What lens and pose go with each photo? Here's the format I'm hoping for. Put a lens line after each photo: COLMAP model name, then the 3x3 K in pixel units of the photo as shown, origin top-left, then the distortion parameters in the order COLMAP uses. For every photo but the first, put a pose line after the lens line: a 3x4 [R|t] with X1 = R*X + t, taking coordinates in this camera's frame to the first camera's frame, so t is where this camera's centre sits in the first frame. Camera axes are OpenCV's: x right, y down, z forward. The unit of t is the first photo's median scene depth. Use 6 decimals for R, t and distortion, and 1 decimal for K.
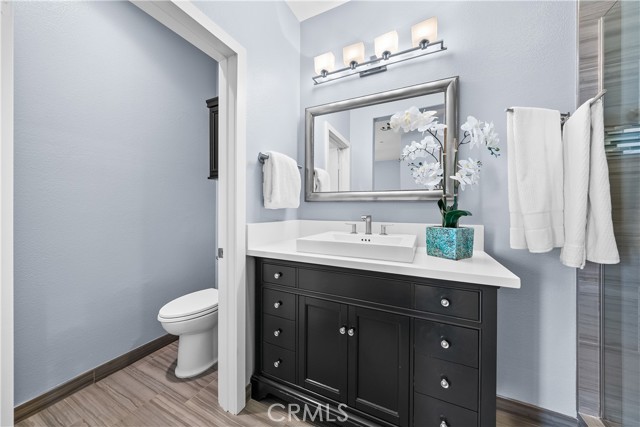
lens RADIAL K [[218.9, 0, 317.6], [0, 218.9, 207.6], [0, 0, 1]] dist [-0.009571, 0.000838]
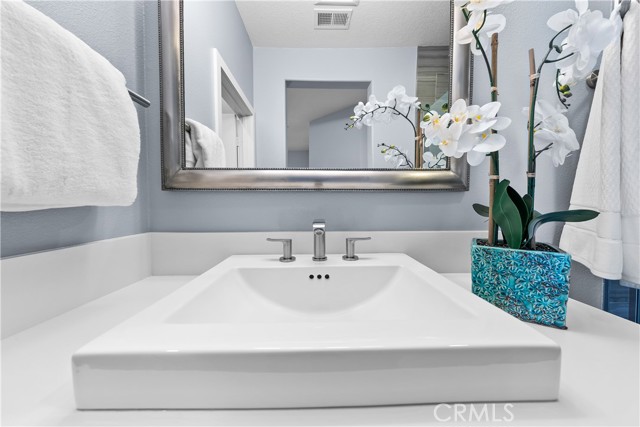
lens RADIAL K [[218.9, 0, 323.4], [0, 218.9, 209.3], [0, 0, 1]] dist [-0.009571, 0.000838]
pose [[0.884101, -0.023372, 0.466711, 0.022356], [0.005021, 0.999166, 0.040526, -0.005032], [-0.467269, -0.033486, 0.883481, 0.568030]]
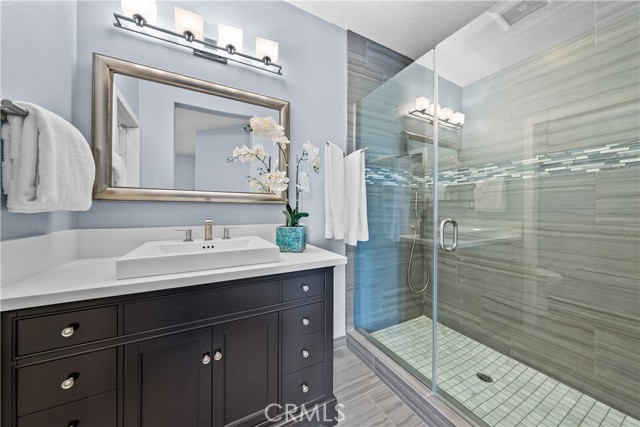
lens RADIAL K [[218.9, 0, 319.6], [0, 218.9, 208.3], [0, 0, 1]] dist [-0.009571, 0.000838]
pose [[0.583881, 0.001561, 0.811838, -0.213726], [-0.005691, 0.999981, 0.002170, -0.010588], [-0.811820, -0.005888, 0.583879, 0.120795]]
